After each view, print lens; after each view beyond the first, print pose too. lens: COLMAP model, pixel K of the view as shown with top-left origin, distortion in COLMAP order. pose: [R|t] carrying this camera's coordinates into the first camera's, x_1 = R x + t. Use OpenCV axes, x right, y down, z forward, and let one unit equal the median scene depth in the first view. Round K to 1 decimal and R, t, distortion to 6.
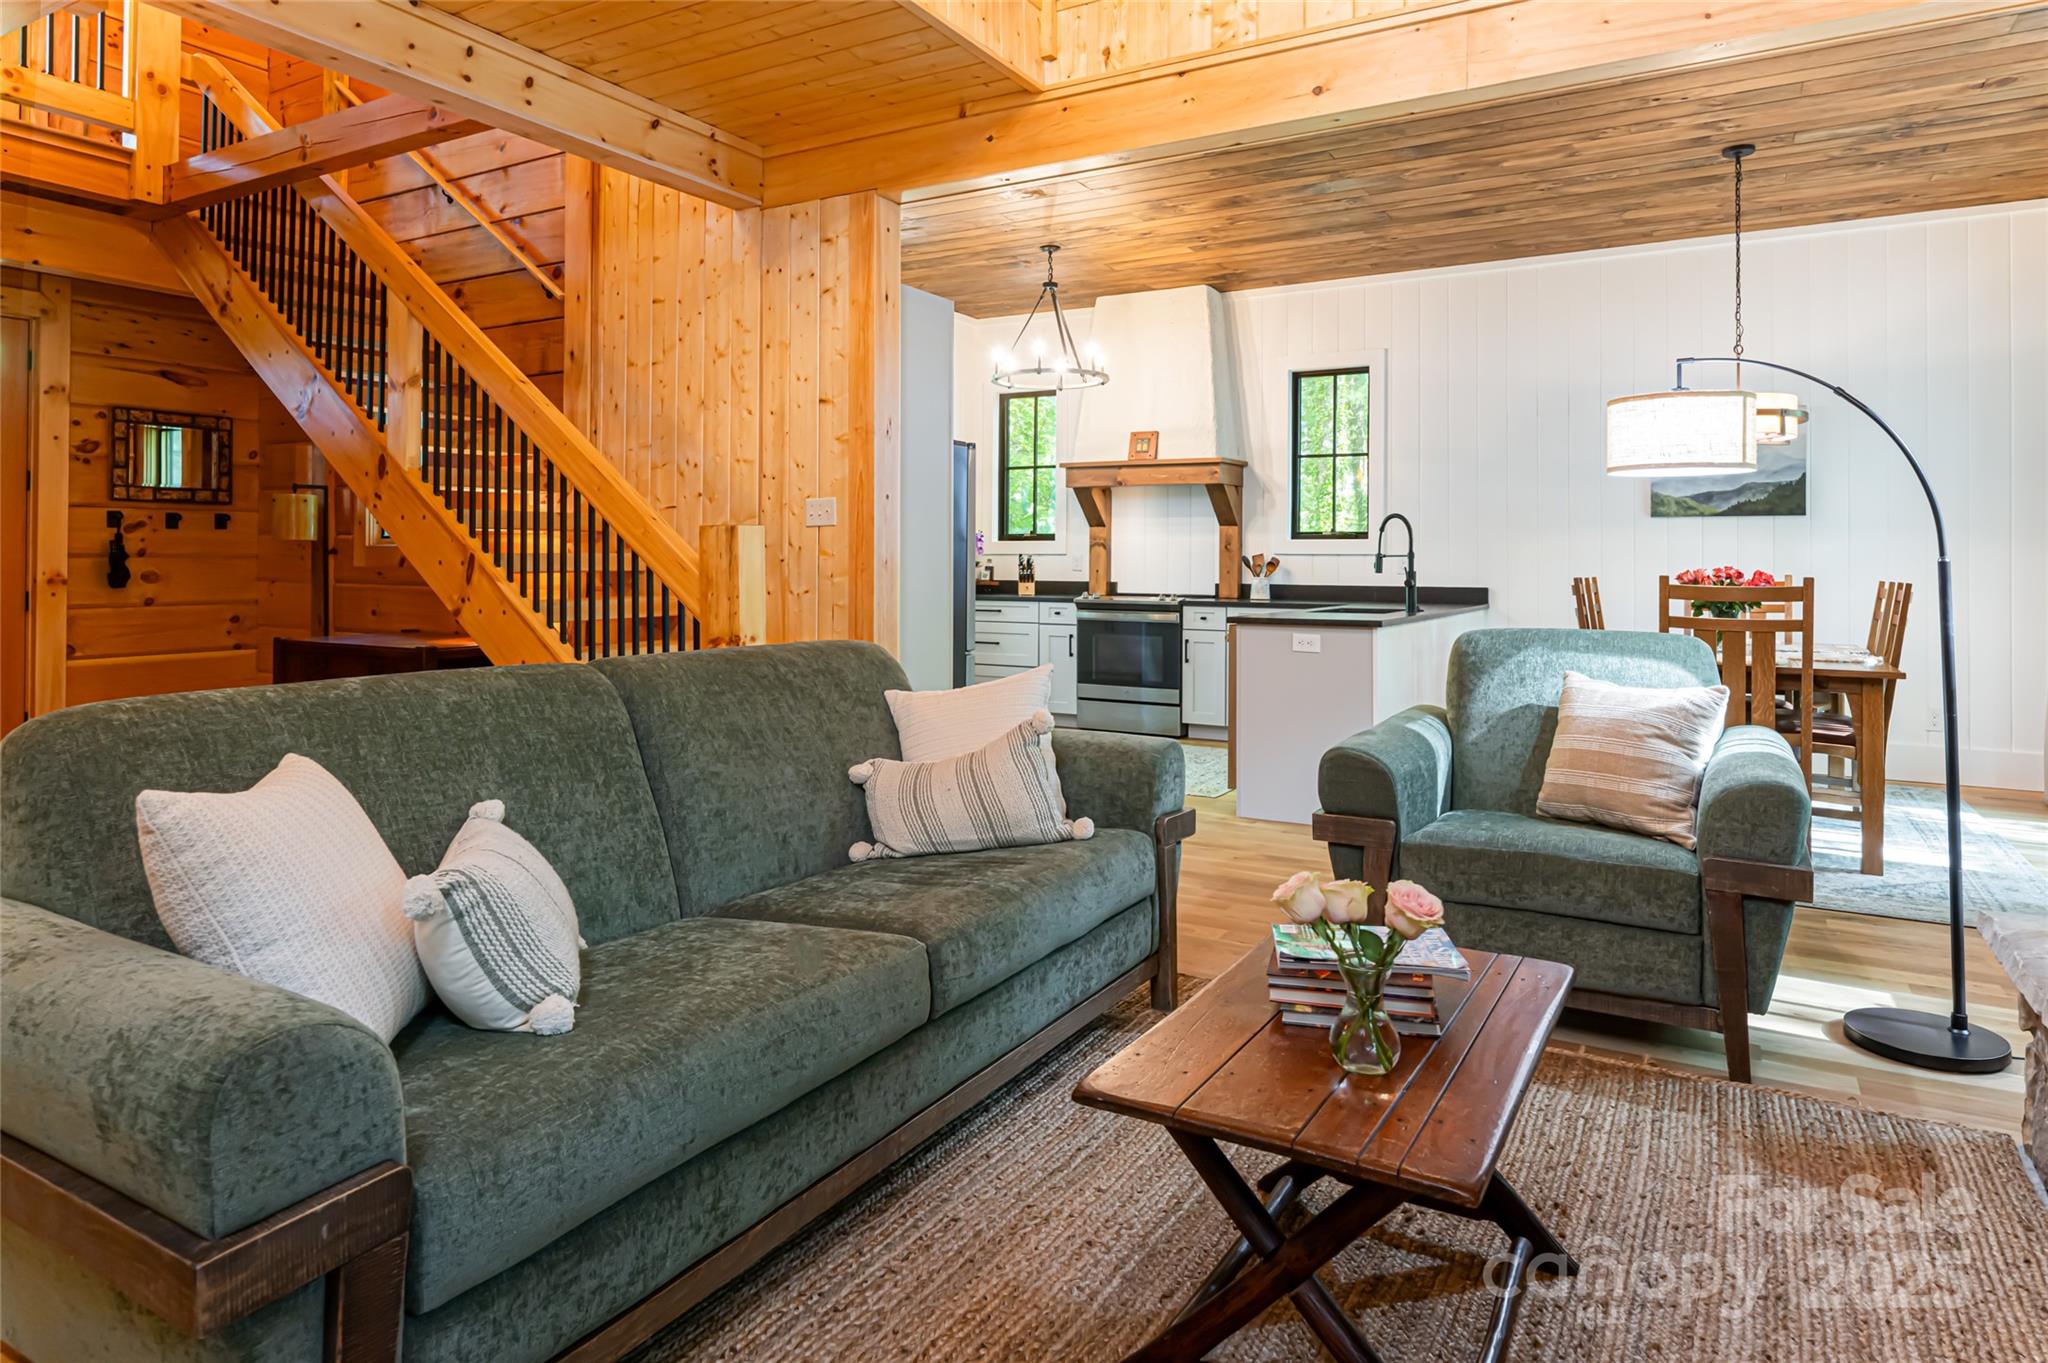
lens RADIAL K [[1198.0, 0, 1000.4], [0, 1198.0, 527.4], [0, 0, 1]] dist [-0.027950, -0.000094]
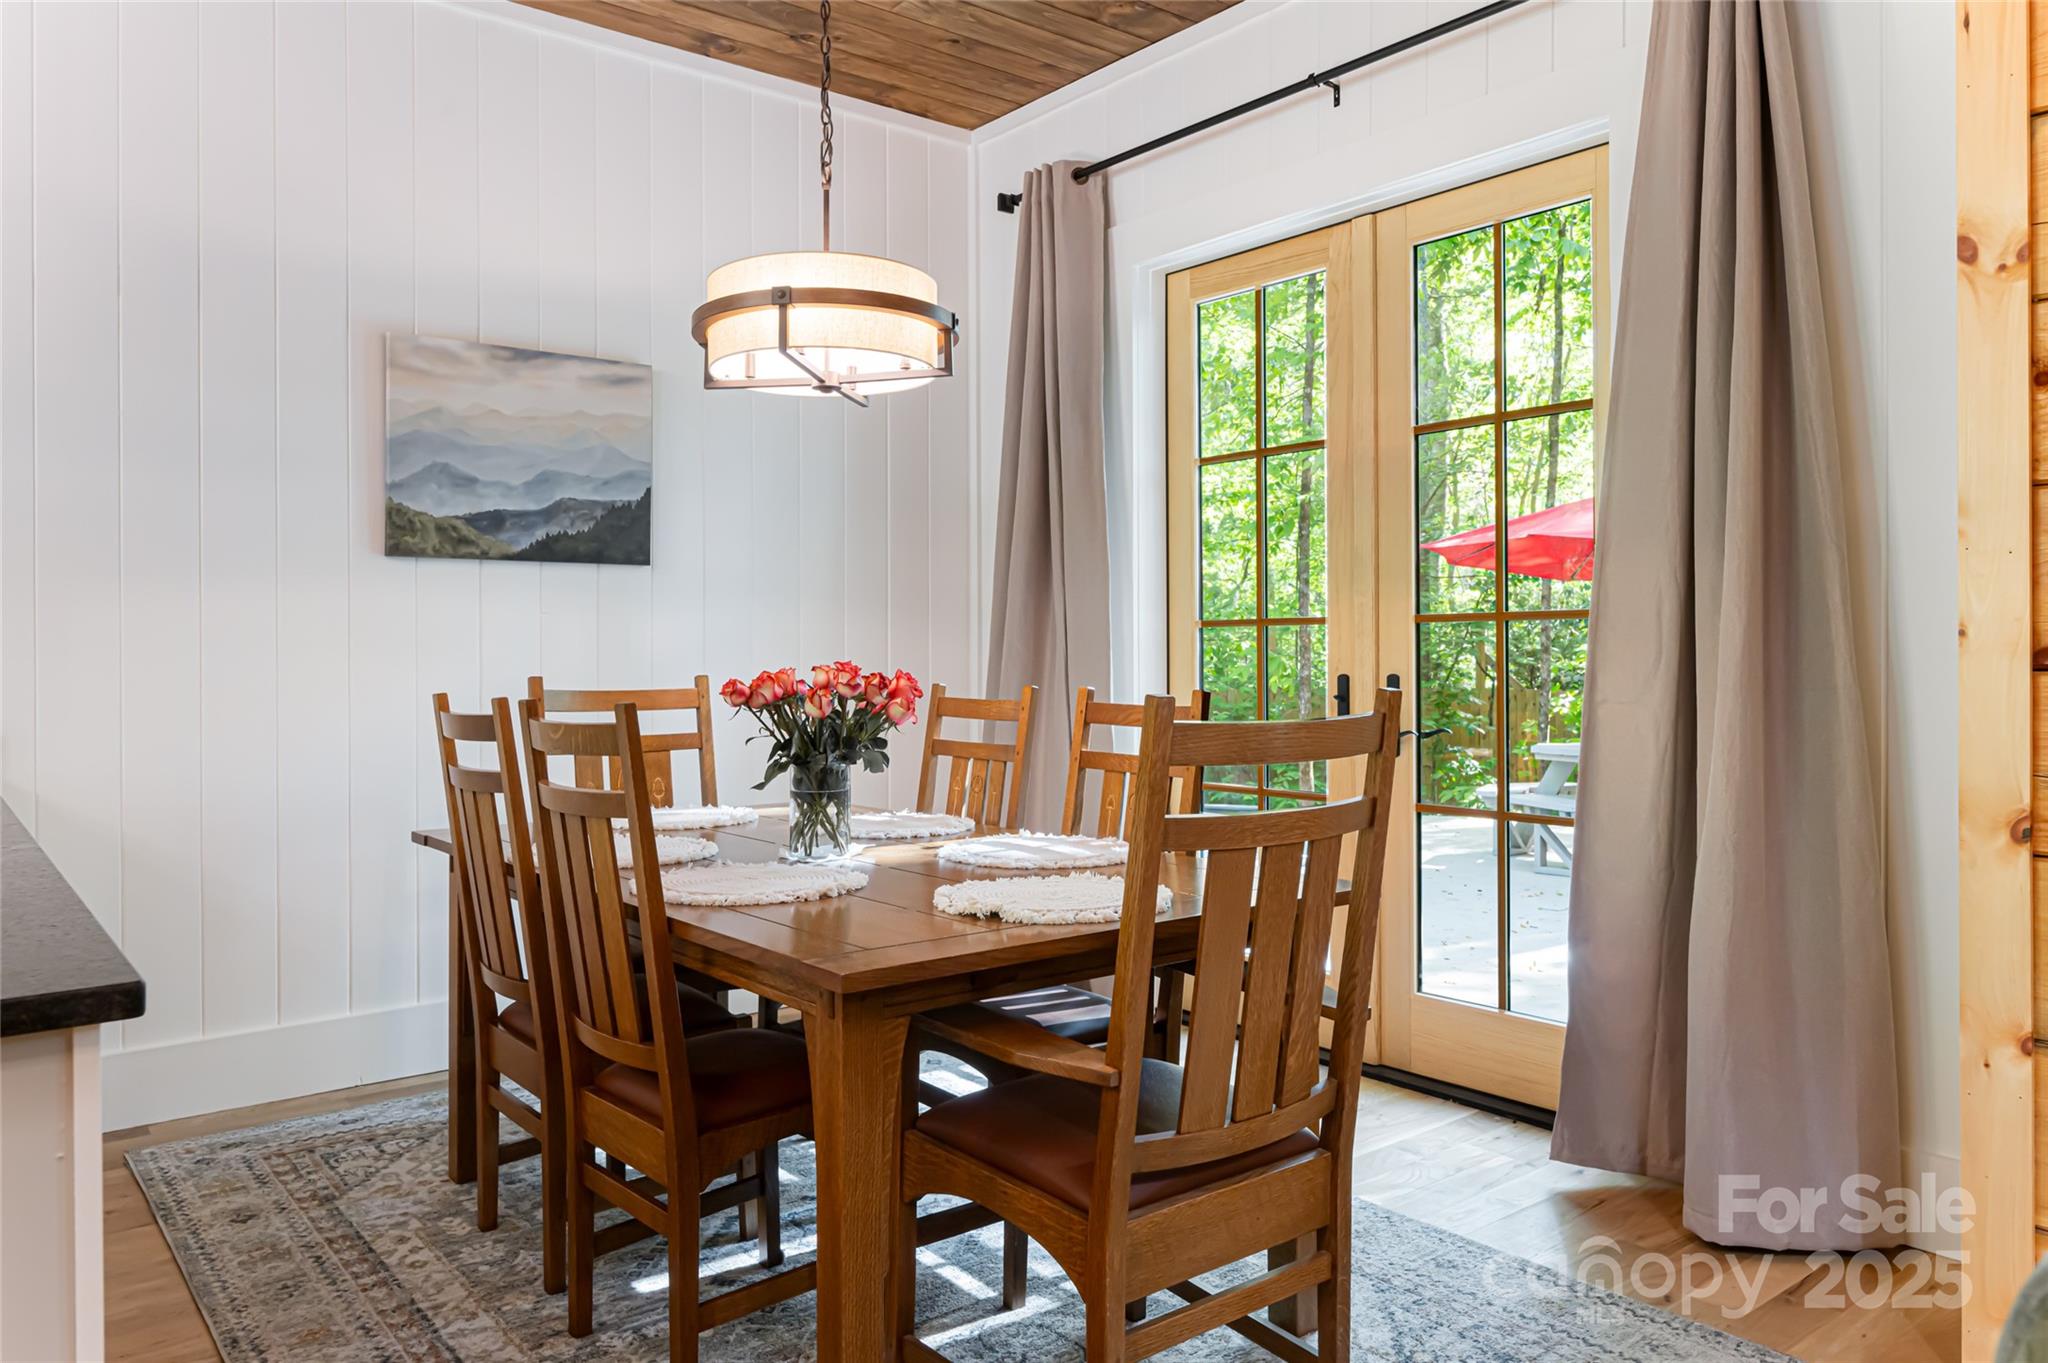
lens RADIAL K [[1424.4, 0, 999.3], [0, 1424.4, 652.6], [0, 0, 1]] dist [-0.011734, 0.010690]
pose [[0.361878, -0.009862, 0.932173, 0.097804], [-0.018847, 0.999662, 0.017893, 0.012407], [-0.932035, -0.024043, 0.361570, 0.490042]]
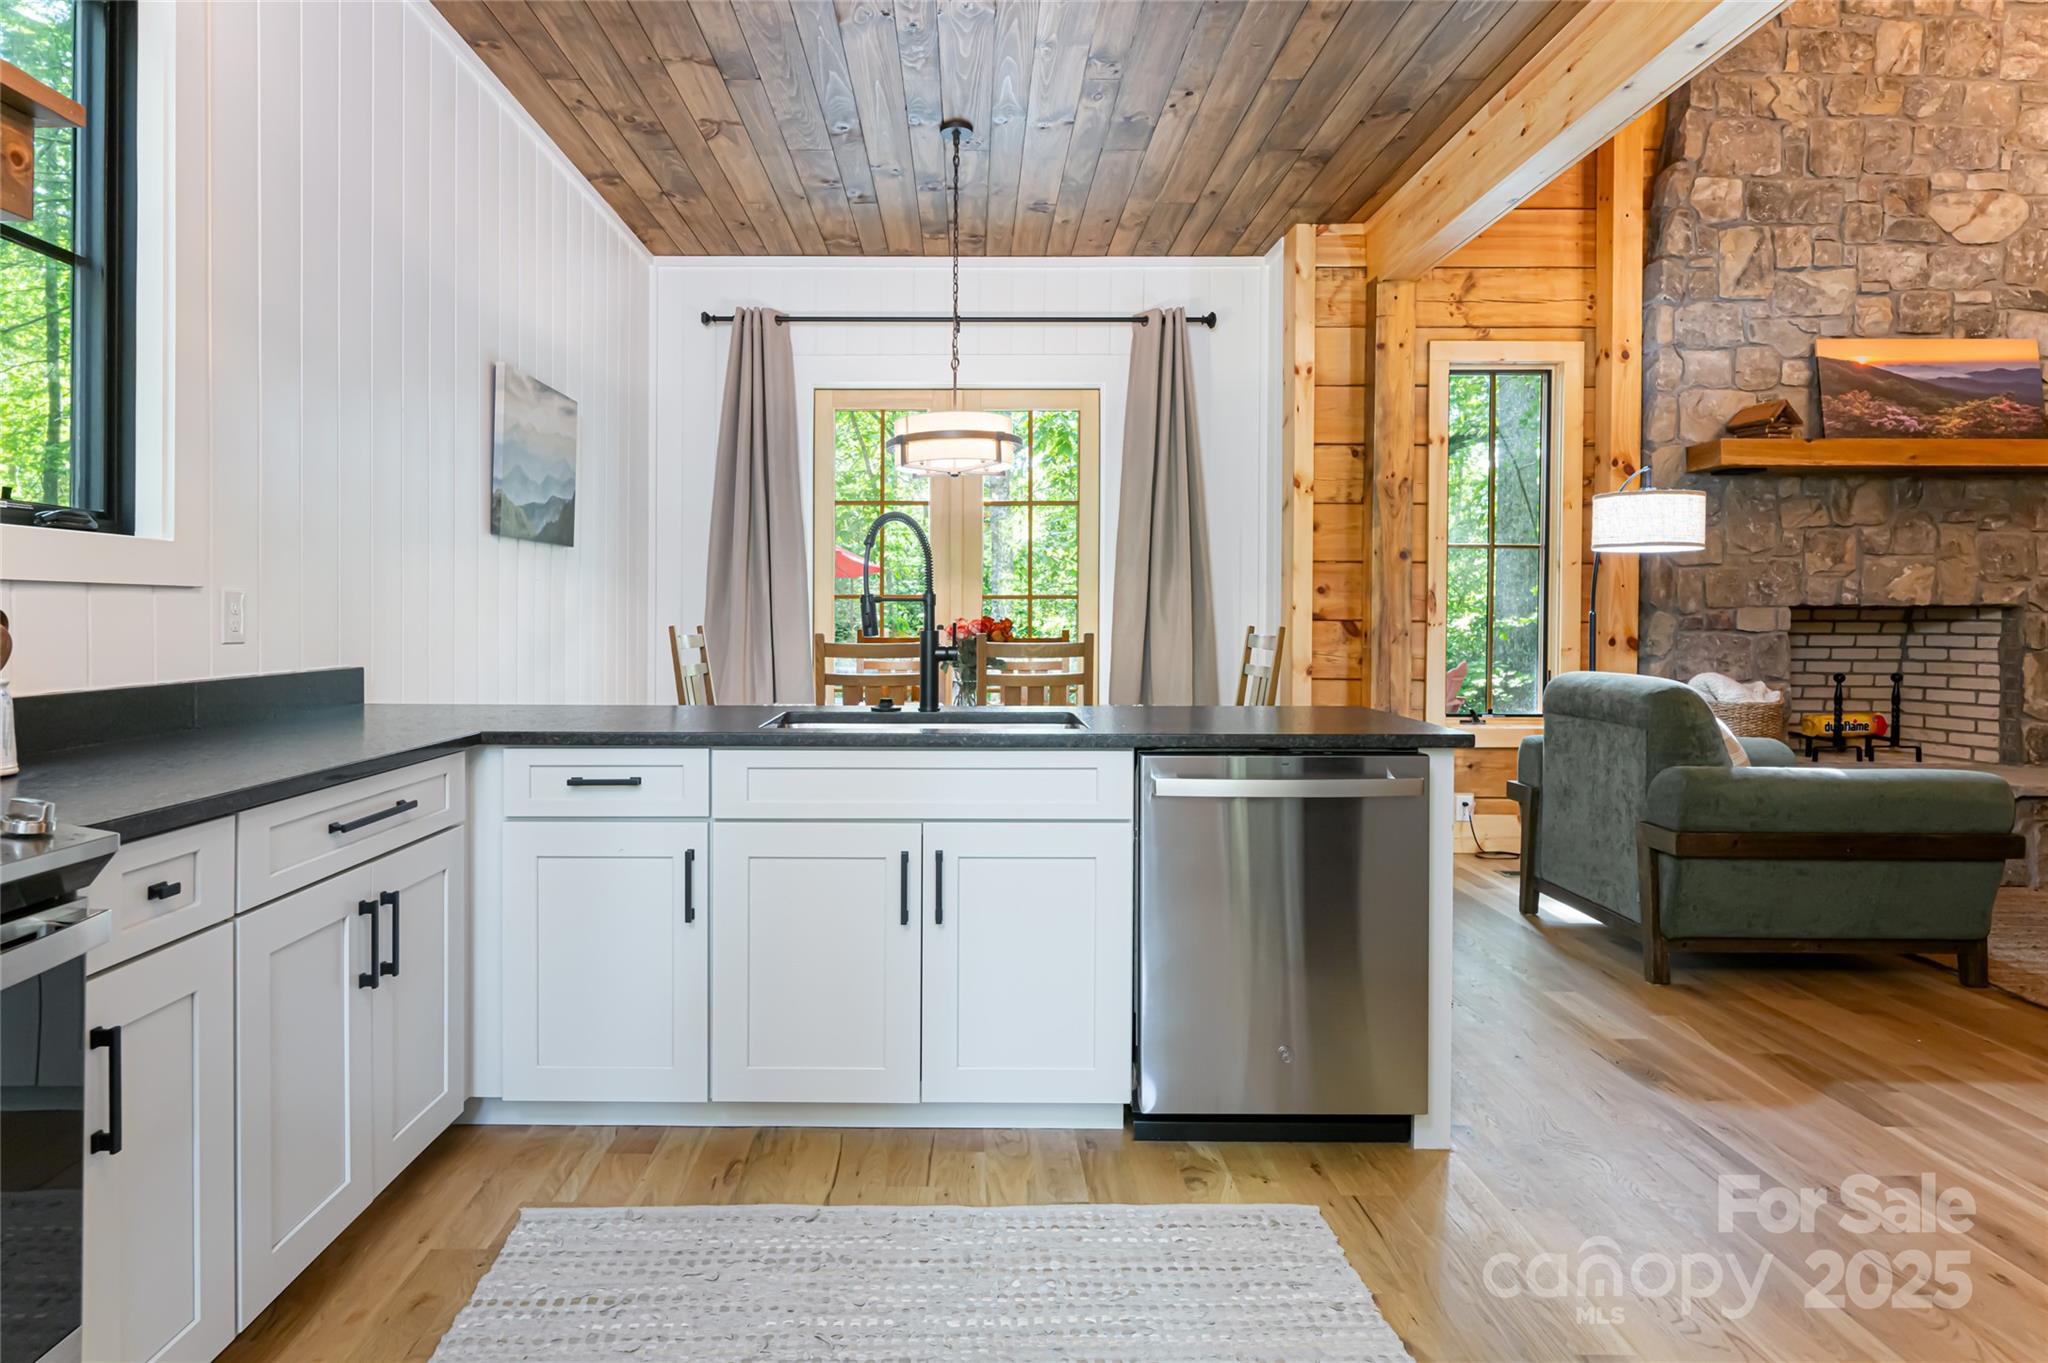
lens RADIAL K [[1131.8, 0, 967.0], [0, 1131.8, 627.5], [0, 0, 1]] dist [-0.003230, 0.006360]
pose [[-0.505257, -0.016720, 0.862807, -0.056214], [-0.030663, 0.999529, 0.001414, 0.025777], [-0.862424, -0.025742, -0.505531, 0.919540]]
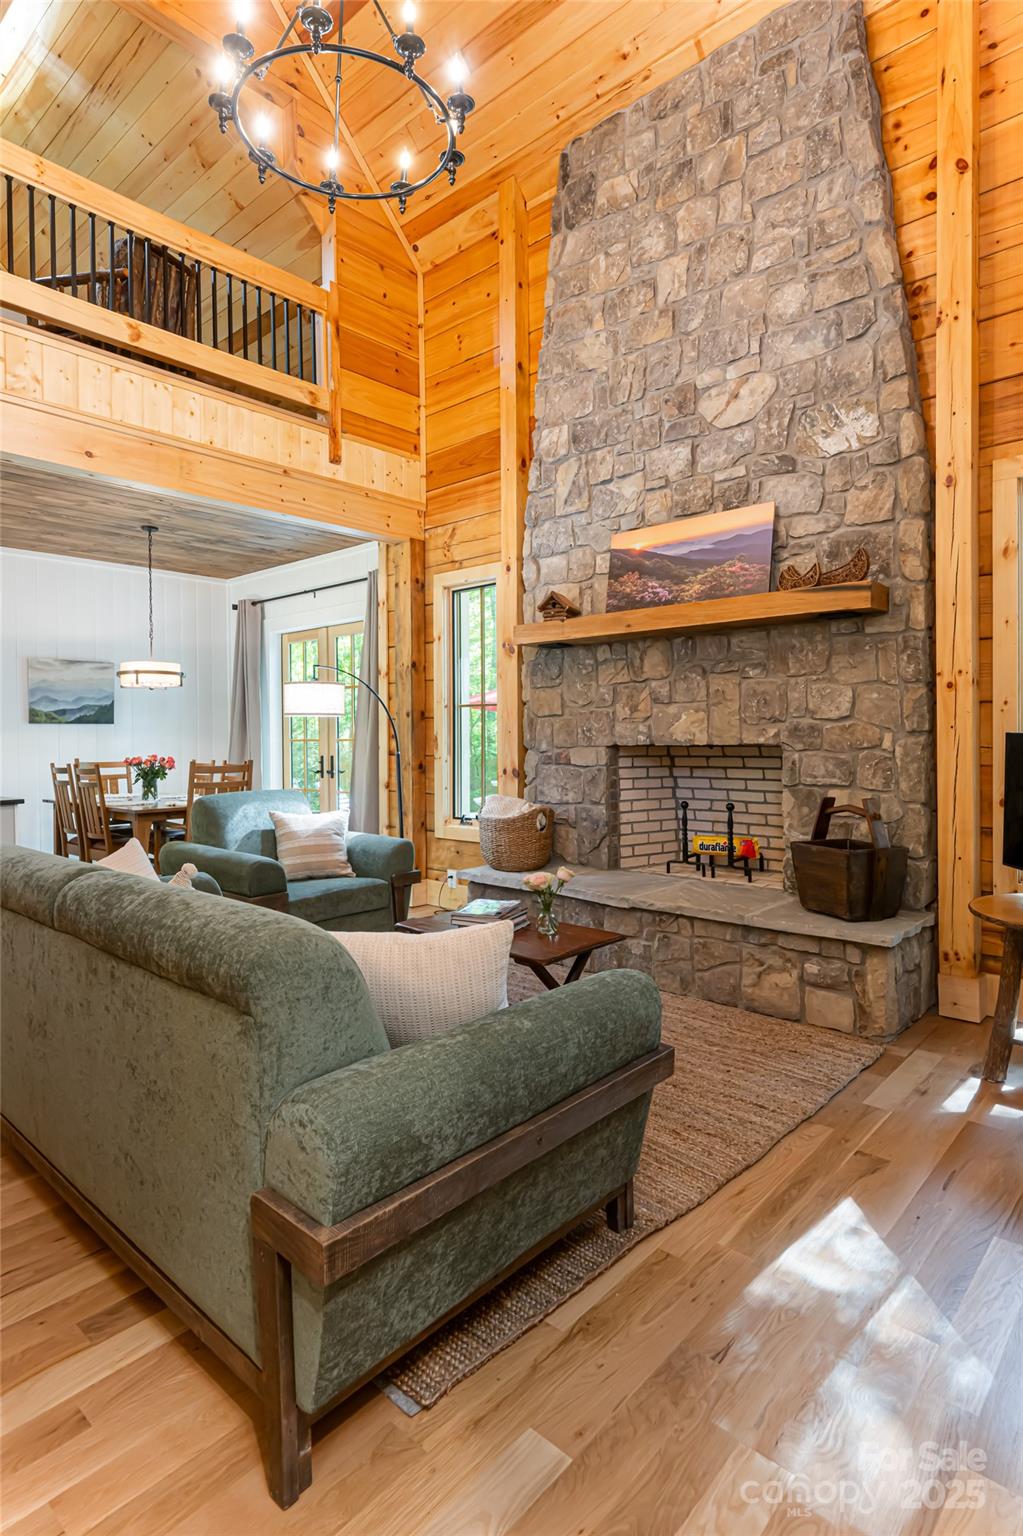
lens RADIAL K [[817.9, 0, 492.3], [0, 817.9, 743.7], [0, 0, 1]] dist [0.002295, 0.000745]
pose [[0.210127, -0.014258, 0.977570, -0.337036], [-0.018612, 0.999654, 0.018581, -0.011459], [-0.977497, -0.022099, 0.209789, 0.139640]]
